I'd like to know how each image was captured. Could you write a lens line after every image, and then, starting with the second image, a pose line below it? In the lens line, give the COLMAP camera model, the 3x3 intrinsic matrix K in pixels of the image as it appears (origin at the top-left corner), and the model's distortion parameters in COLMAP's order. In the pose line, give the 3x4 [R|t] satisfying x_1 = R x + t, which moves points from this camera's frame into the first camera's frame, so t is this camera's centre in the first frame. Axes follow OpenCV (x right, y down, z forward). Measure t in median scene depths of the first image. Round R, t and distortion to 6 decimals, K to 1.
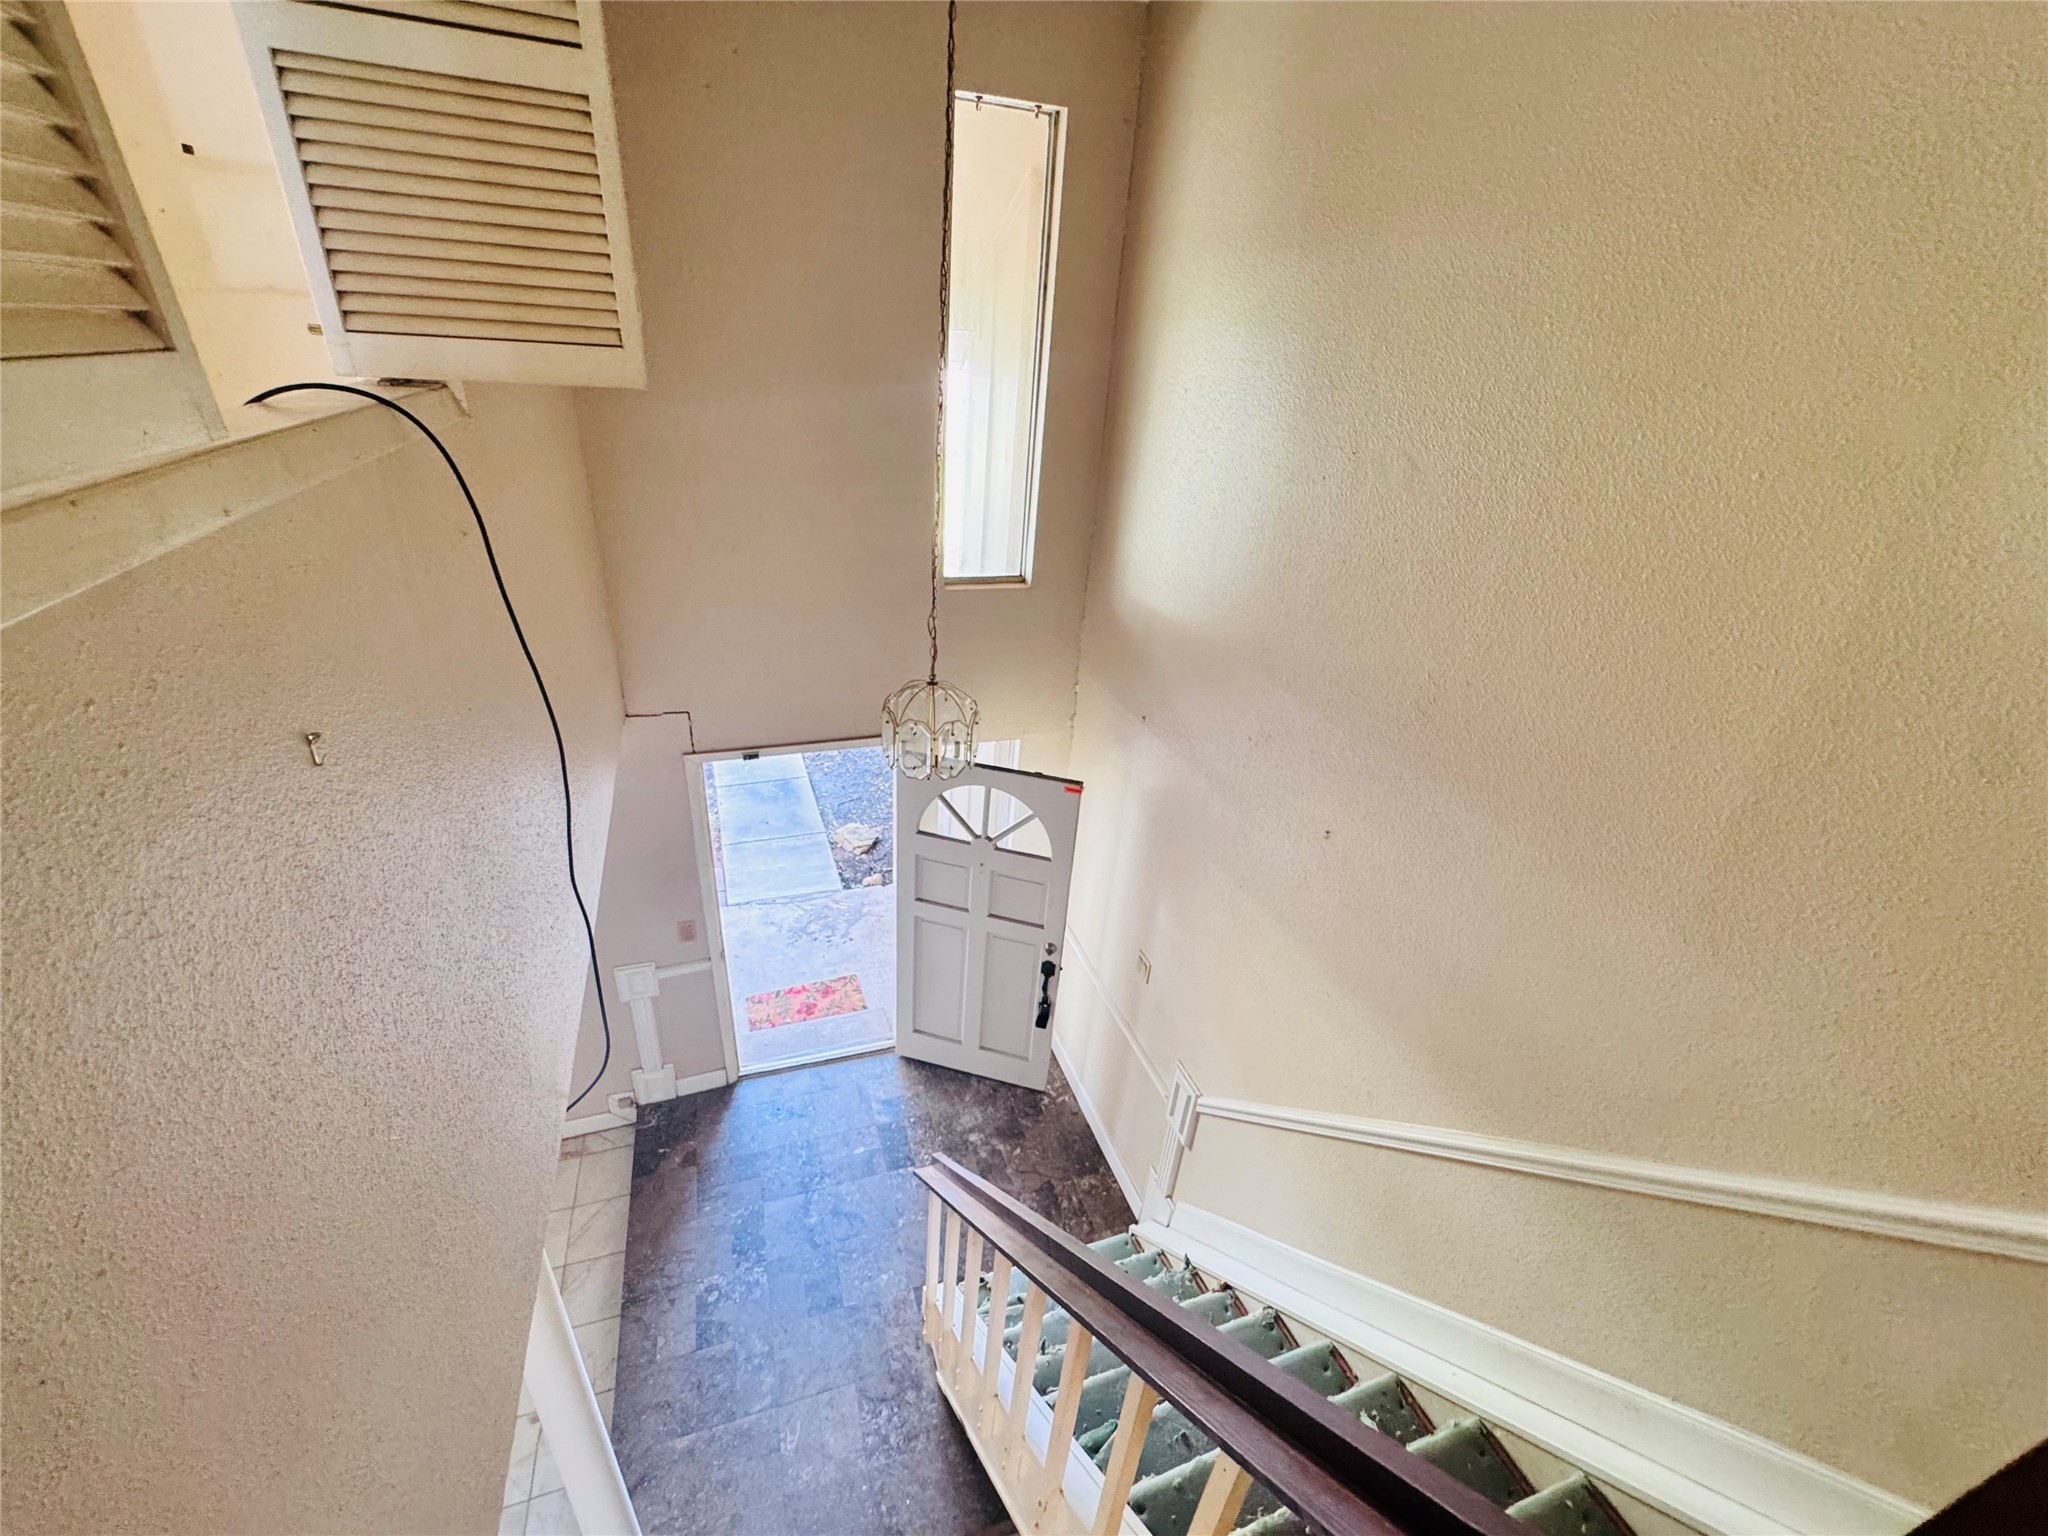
lens RADIAL K [[858.4, 0, 1020.1], [0, 858.4, 779.8], [0, 0, 1]] dist [0.000104, 0.000009]
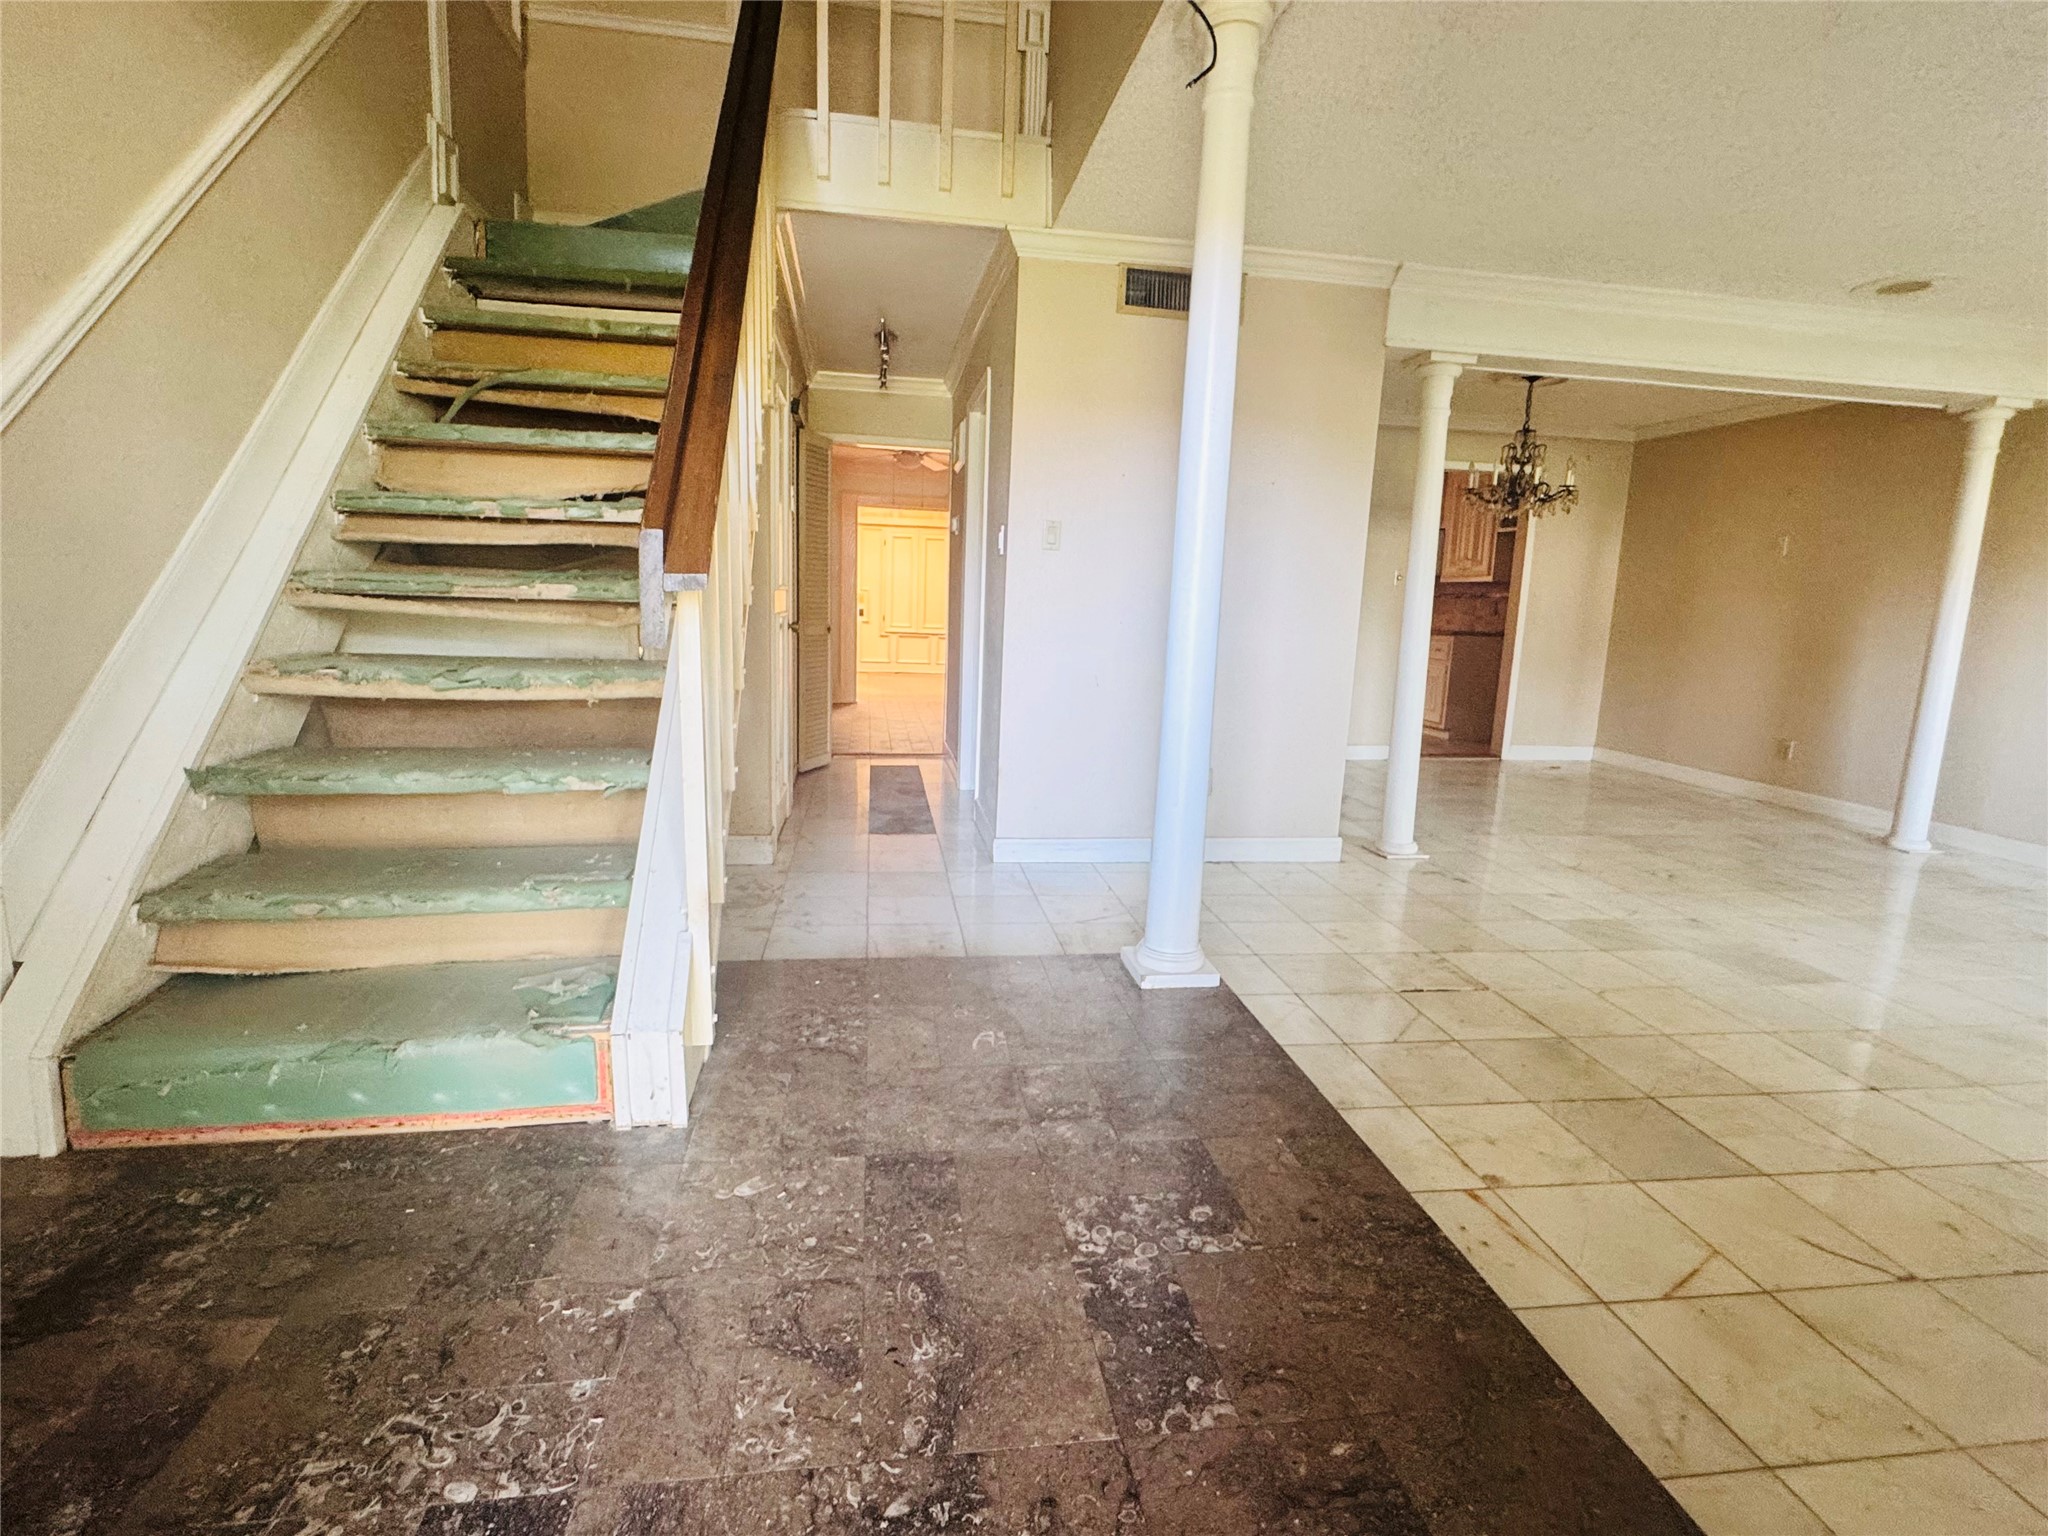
lens RADIAL K [[968.4, 0, 1024.0], [0, 968.4, 768.0], [0, 0, 1]] dist [-0.013896, -0.000183]
pose [[-0.981331, -0.125325, 0.145885, -0.287896], [-0.011061, 0.794058, 0.607742, 0.178955], [-0.192007, 0.594782, -0.780620, 1.105354]]
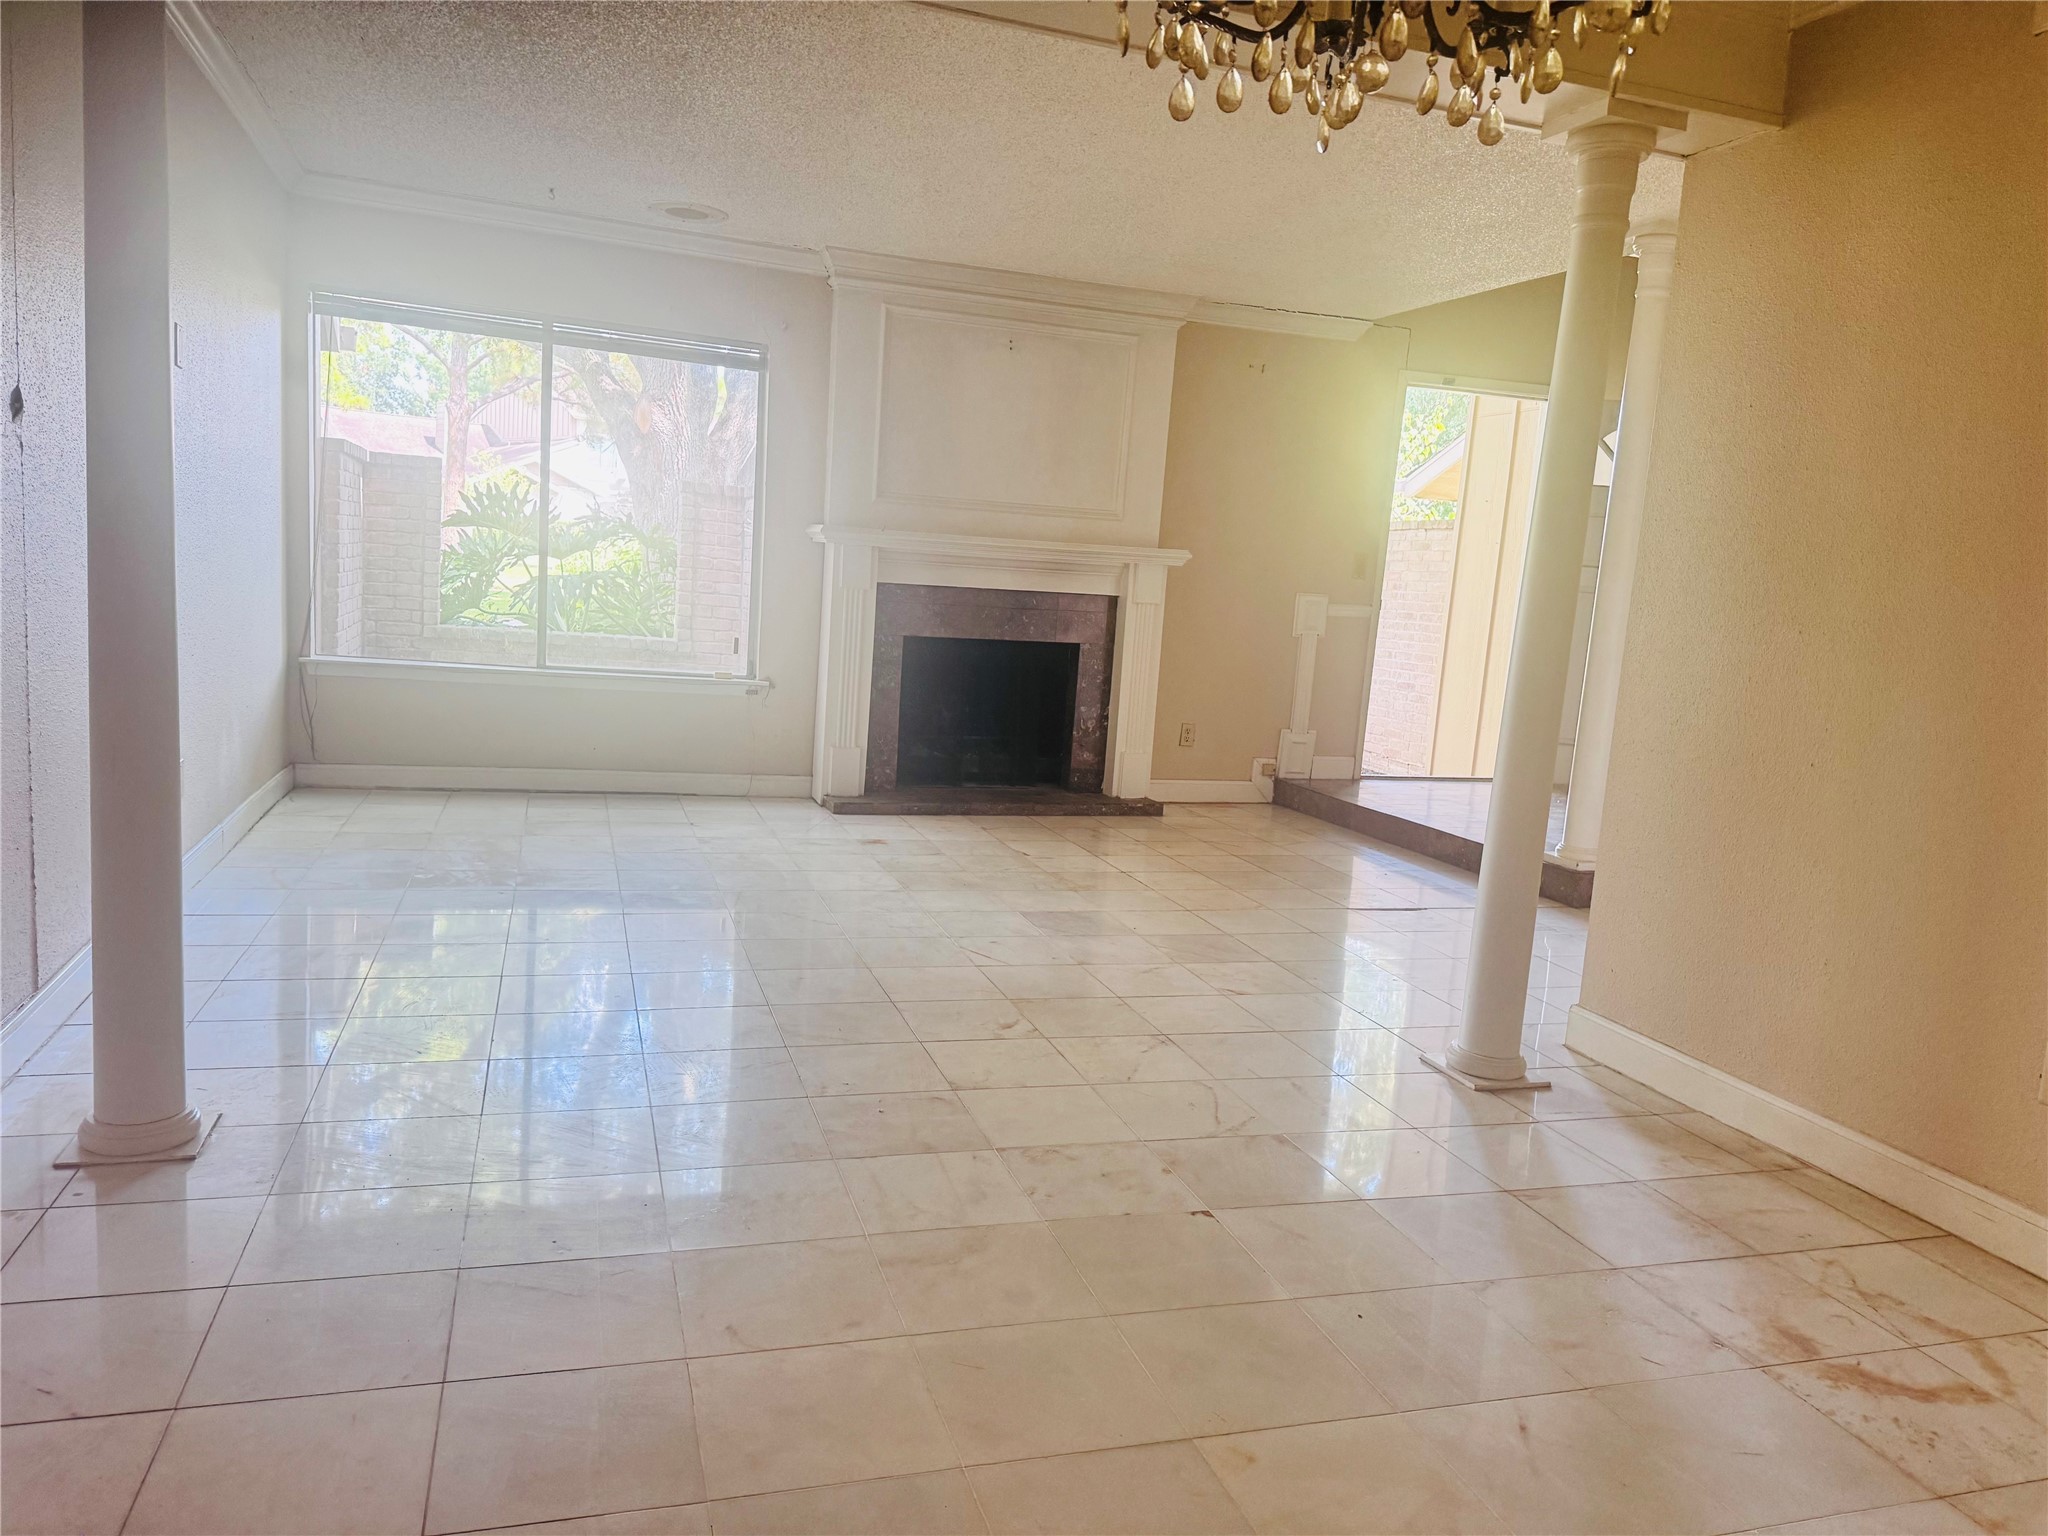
lens RADIAL K [[1448.8, 0, 1024.0], [0, 1448.8, 768.0], [0, 0, 1]] dist [0.110246, -0.127196]
pose [[0.999971, 0.001831, 0.007437, -0.812664], [0.000755, 0.942707, -0.333621, 0.997315], [-0.007622, 0.333617, 0.942678, -0.561191]]
